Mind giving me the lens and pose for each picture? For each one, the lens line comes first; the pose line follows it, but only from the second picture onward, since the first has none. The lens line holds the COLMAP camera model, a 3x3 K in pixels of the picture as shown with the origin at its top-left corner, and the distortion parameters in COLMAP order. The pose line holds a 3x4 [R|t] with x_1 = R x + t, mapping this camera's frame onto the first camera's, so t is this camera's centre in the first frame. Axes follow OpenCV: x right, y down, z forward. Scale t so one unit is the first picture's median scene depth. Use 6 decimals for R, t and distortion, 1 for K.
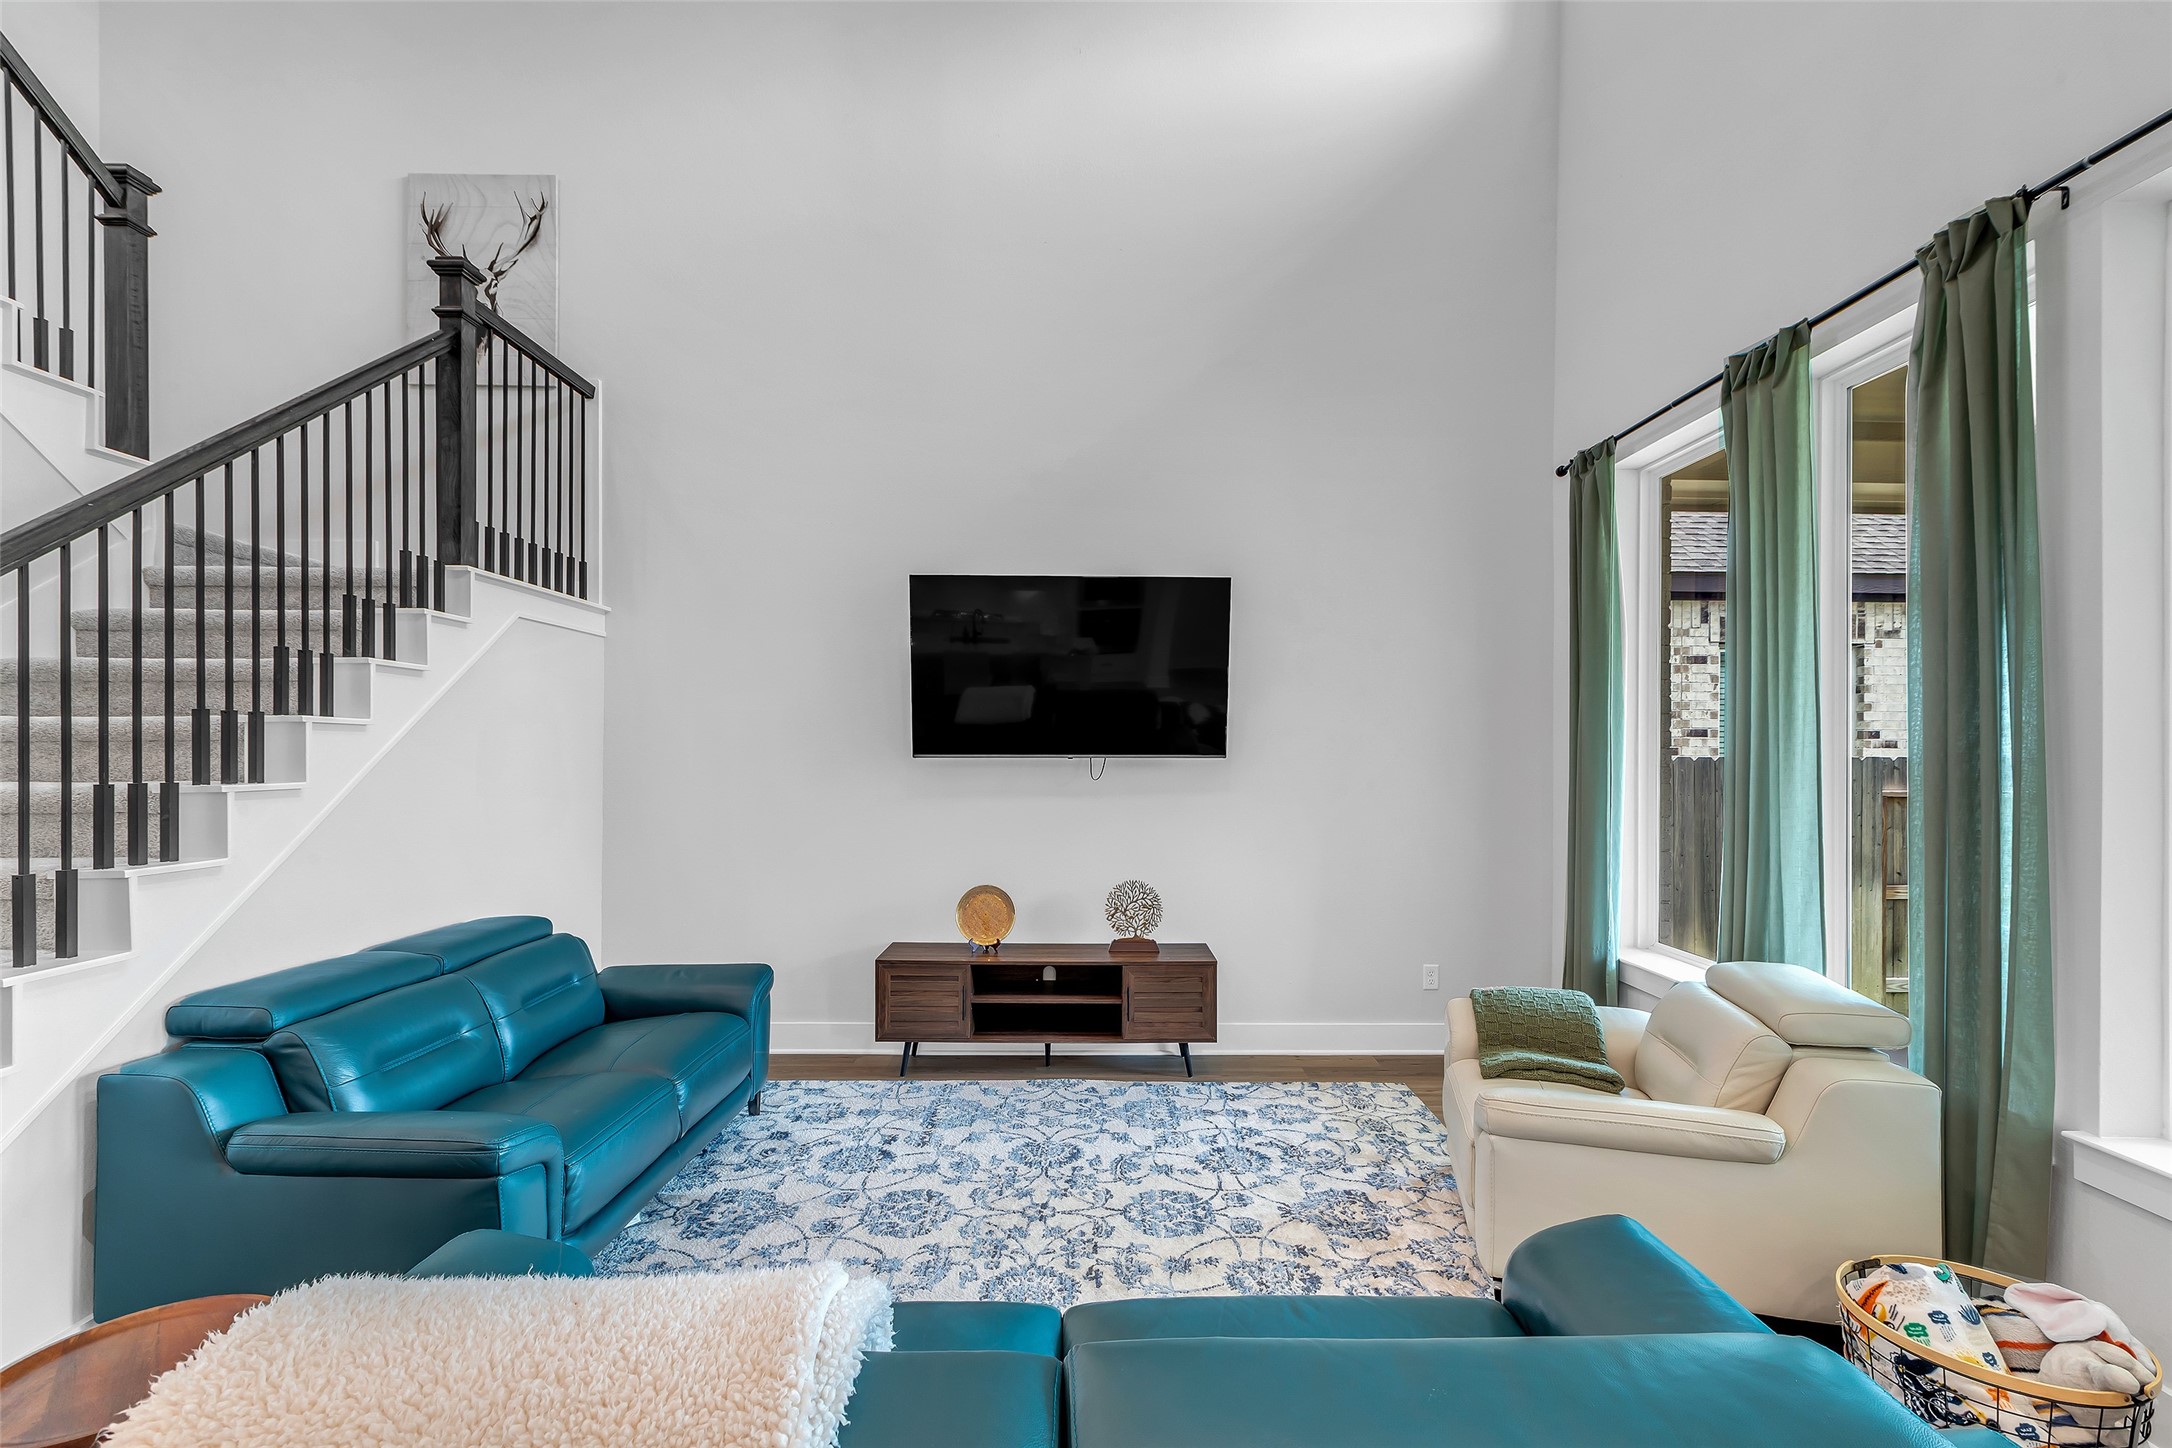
lens RADIAL K [[976.7, 0, 1104.2], [0, 976.7, 745.5], [0, 0, 1]] dist [0.003034, 0.000664]
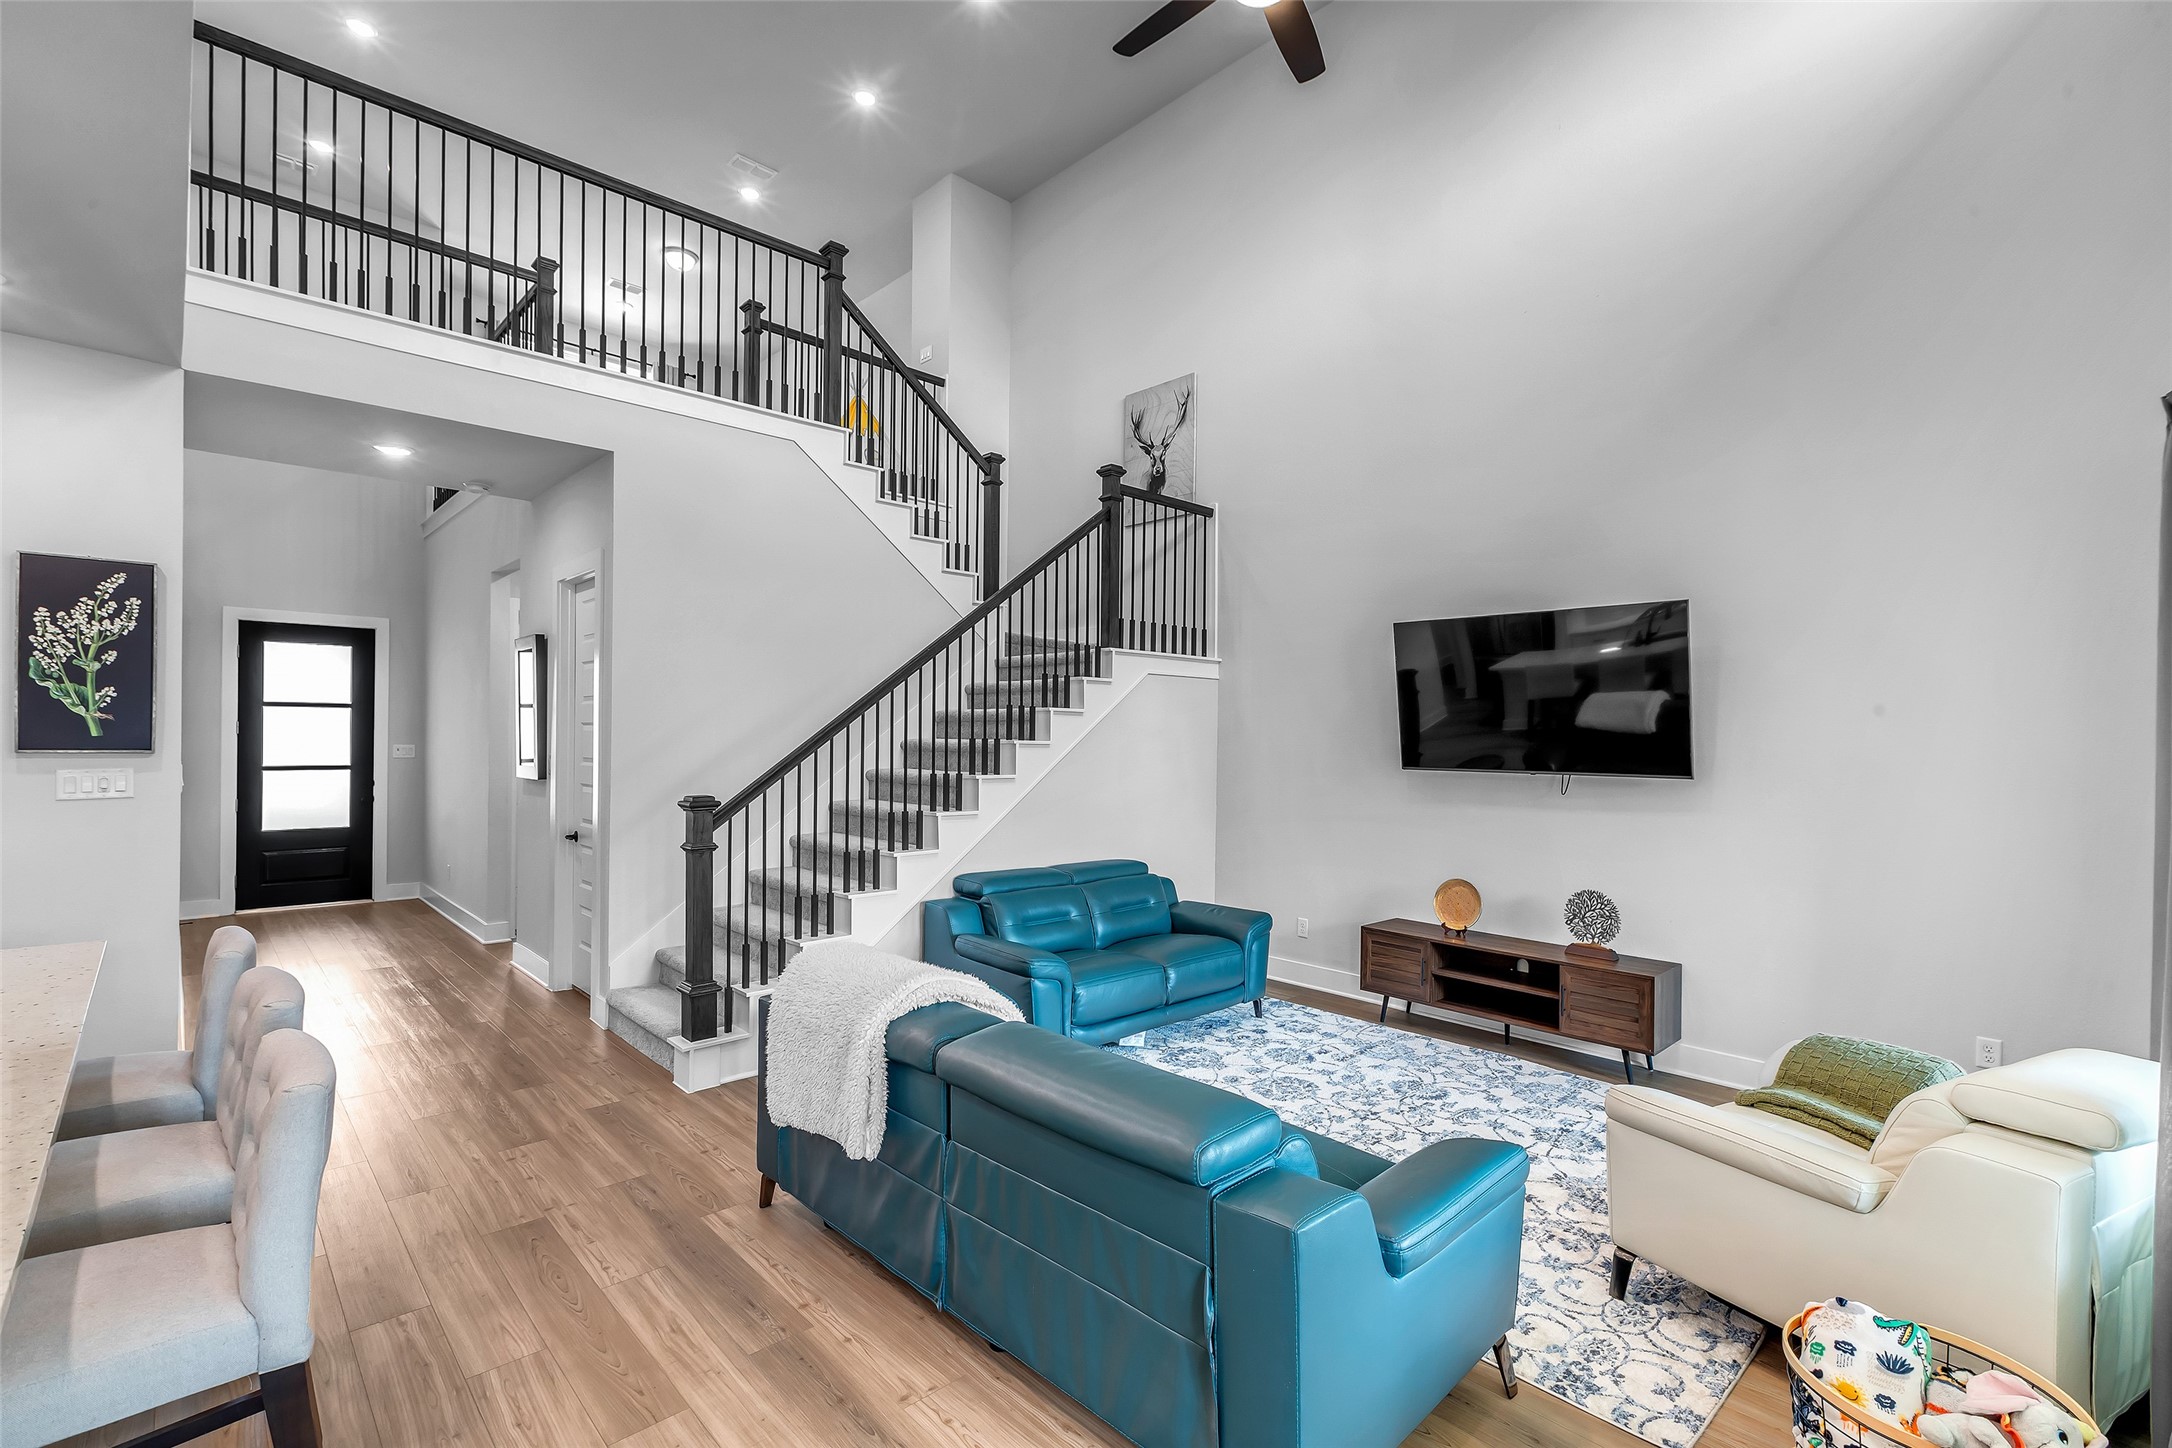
lens RADIAL K [[976.7, 0, 1104.2], [0, 976.7, 745.5], [0, 0, 1]] dist [0.003034, 0.000664]
pose [[0.682551, 0.011847, -0.730742, 0.526574], [-0.010609, 0.999924, 0.006302, -0.025019], [0.730761, 0.003451, 0.682625, -0.138705]]
